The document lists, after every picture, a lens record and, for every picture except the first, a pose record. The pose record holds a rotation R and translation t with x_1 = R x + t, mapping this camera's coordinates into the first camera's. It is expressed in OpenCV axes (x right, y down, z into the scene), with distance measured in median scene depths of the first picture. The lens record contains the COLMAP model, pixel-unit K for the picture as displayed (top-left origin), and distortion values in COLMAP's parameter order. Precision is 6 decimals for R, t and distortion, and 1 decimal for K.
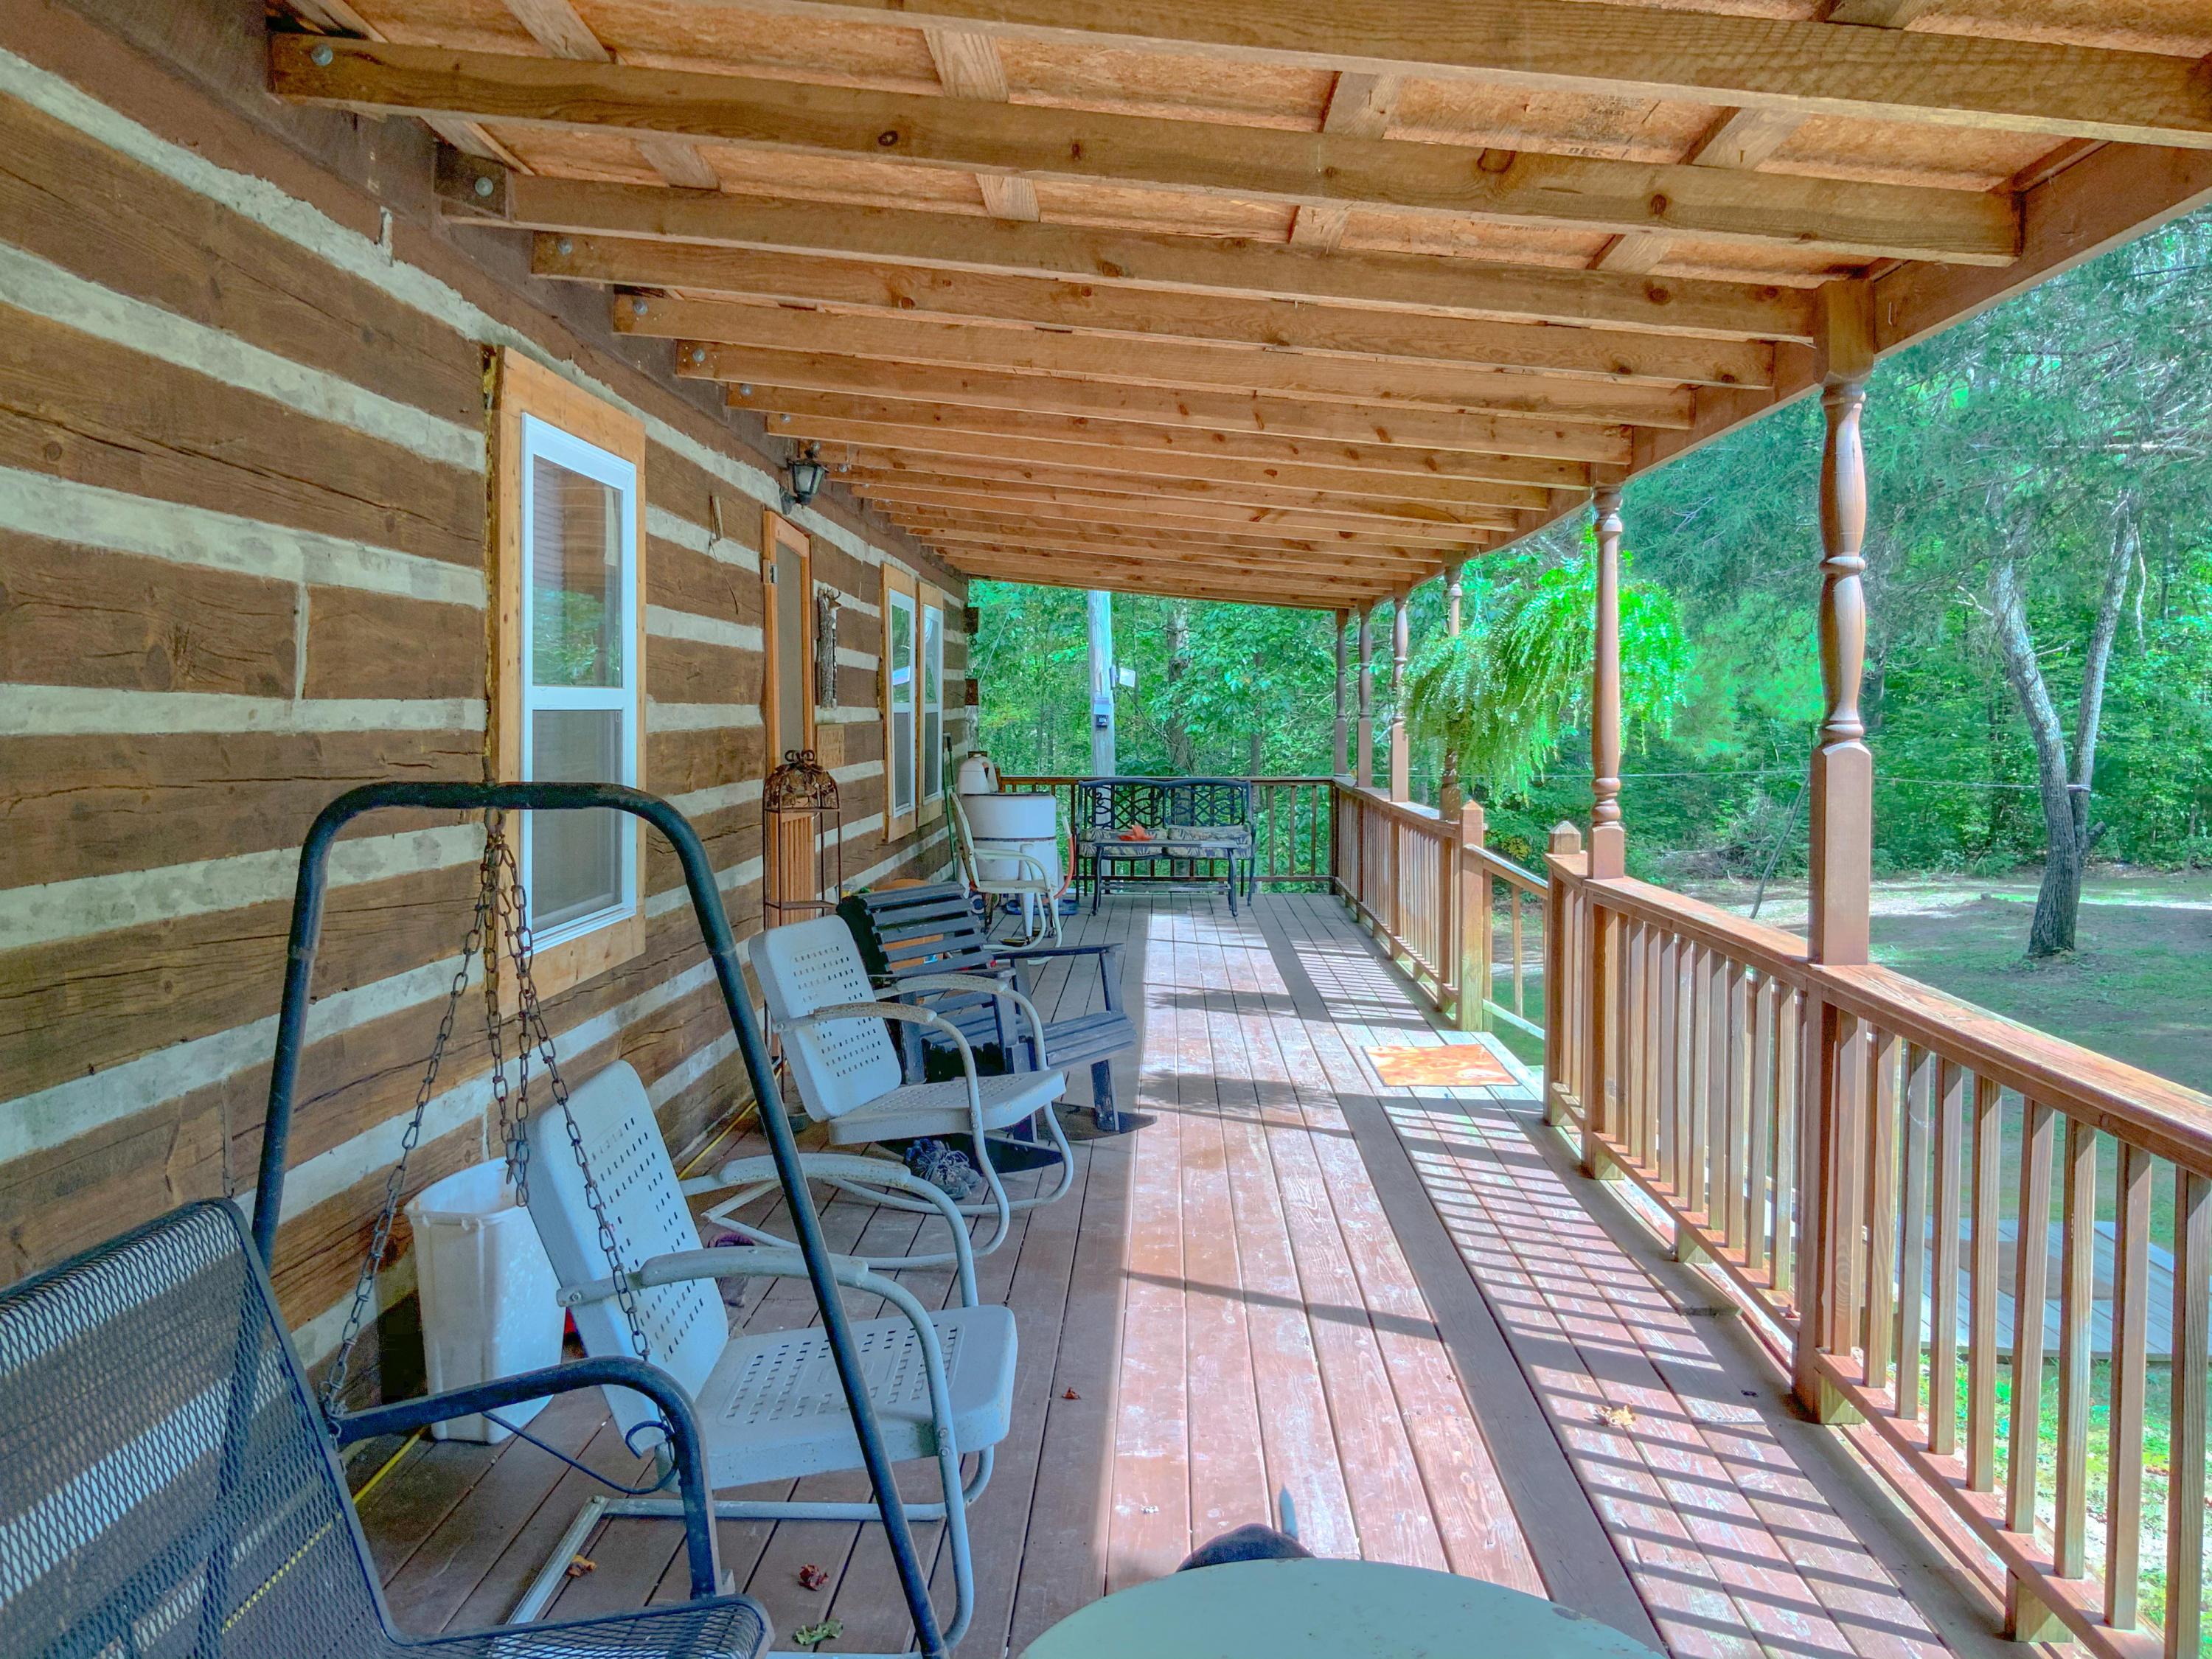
lens RADIAL K [[1835.3, 0, 1106.0], [0, 1835.3, 829.5], [0, 0, 1]] dist [0.099566, -0.228480]
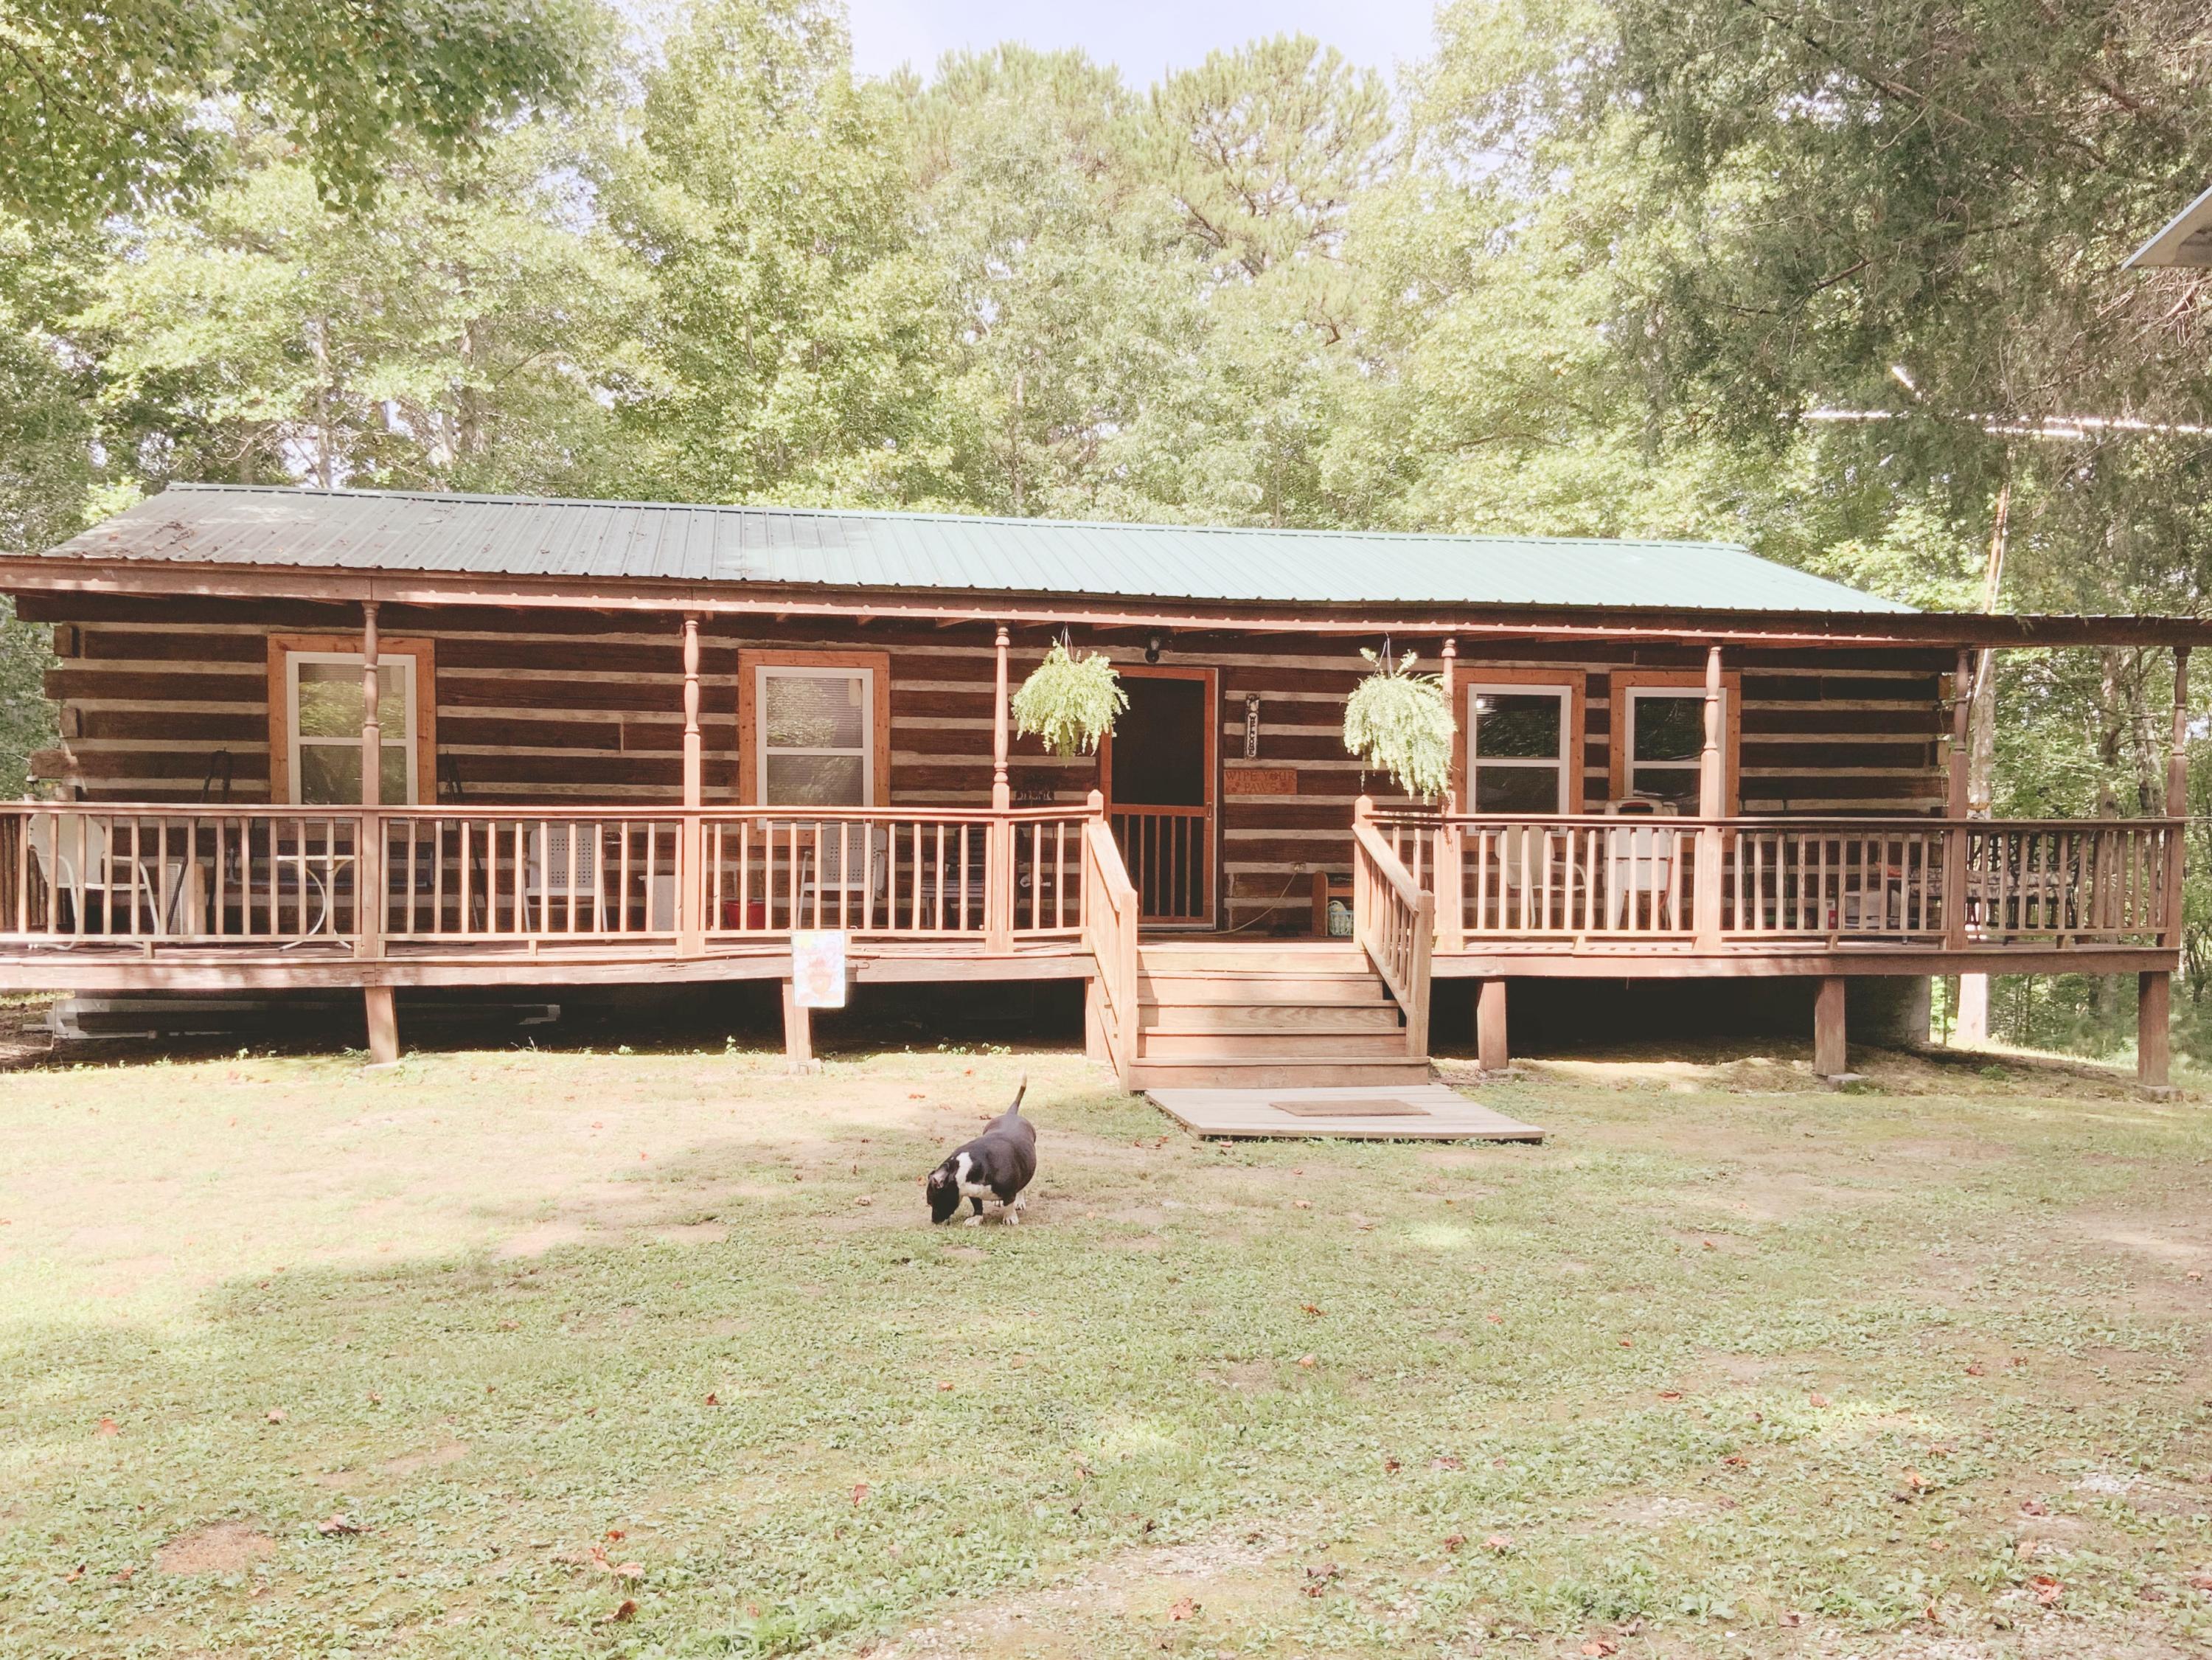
lens RADIAL K [[1975.5, 0, 1104.5], [0, 1975.5, 833.4], [0, 0, 1]] dist [0.116966, -0.277266]
pose [[0.223794, -0.022031, -0.974388, 3.300692], [-0.064668, 0.997206, -0.037400, 0.171061], [0.972489, 0.071382, 0.221744, 0.831247]]
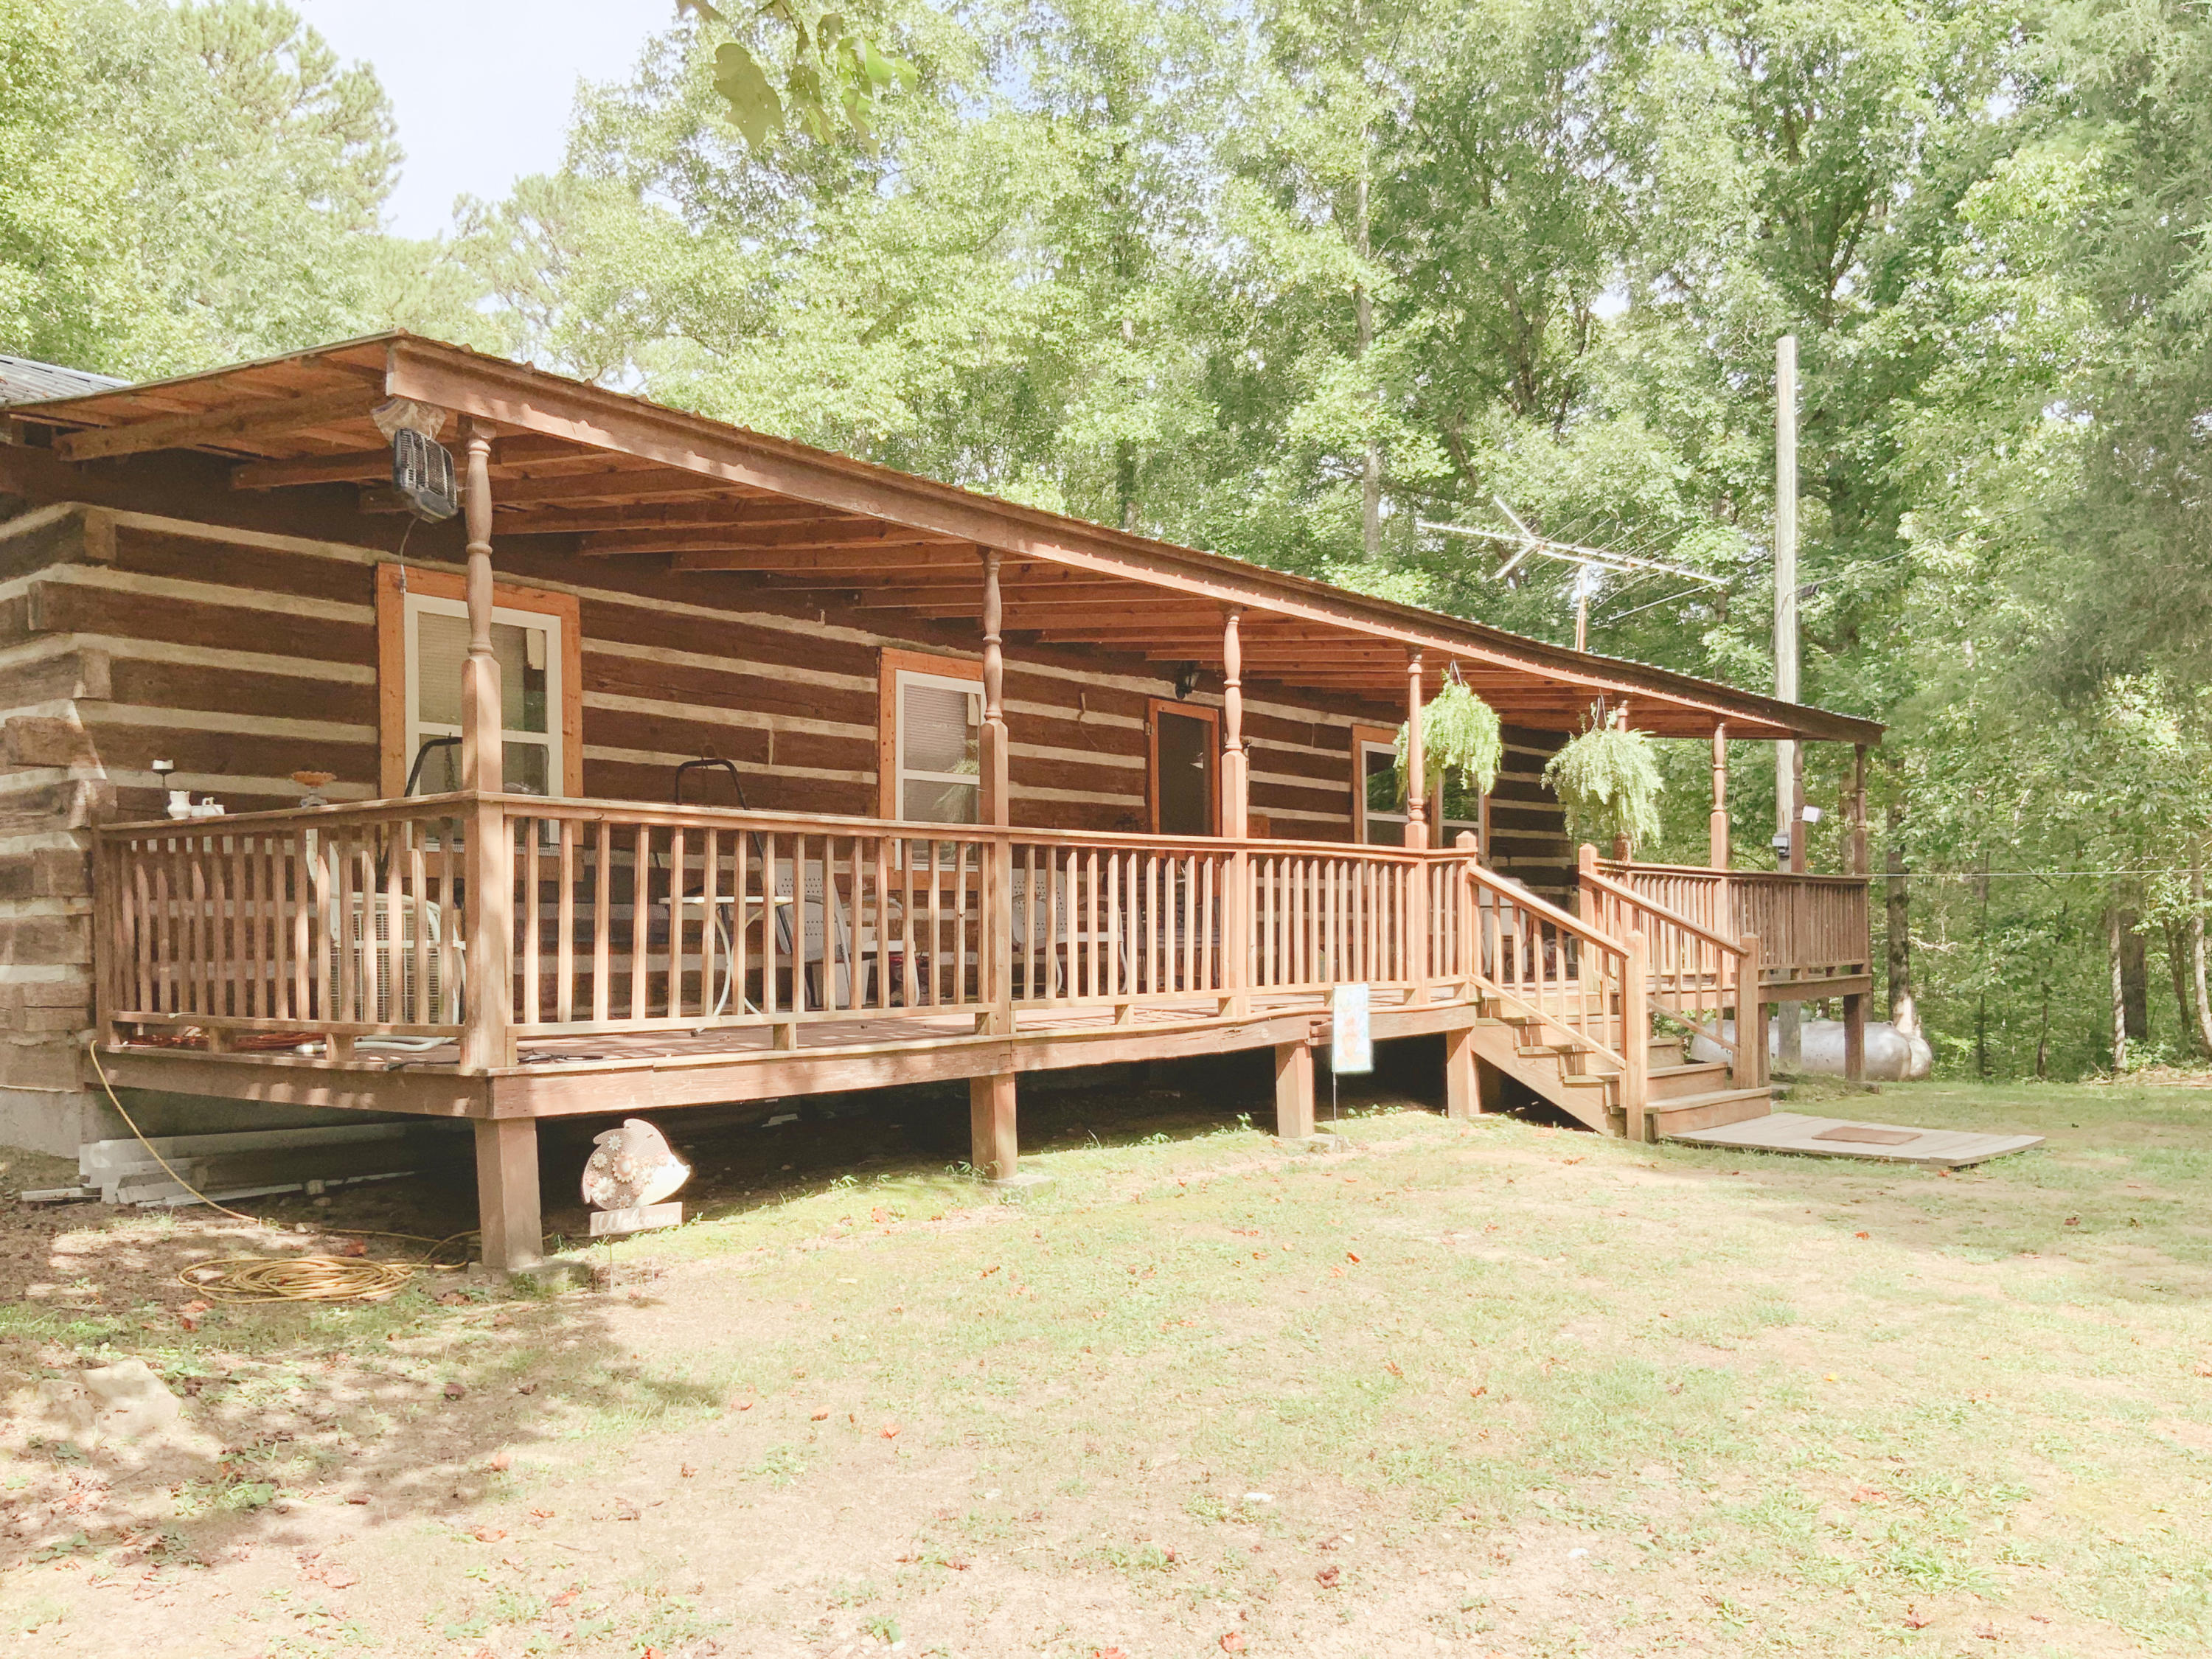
lens RADIAL K [[1850.2, 0, 1102.1], [0, 1850.2, 945.0], [0, 0, 1]] dist [0.091061, -0.231624]
pose [[0.803363, -0.001611, -0.595488, 1.563935], [-0.029829, 0.998632, -0.042944, 0.292193], [0.594743, 0.052262, 0.802216, -1.007084]]
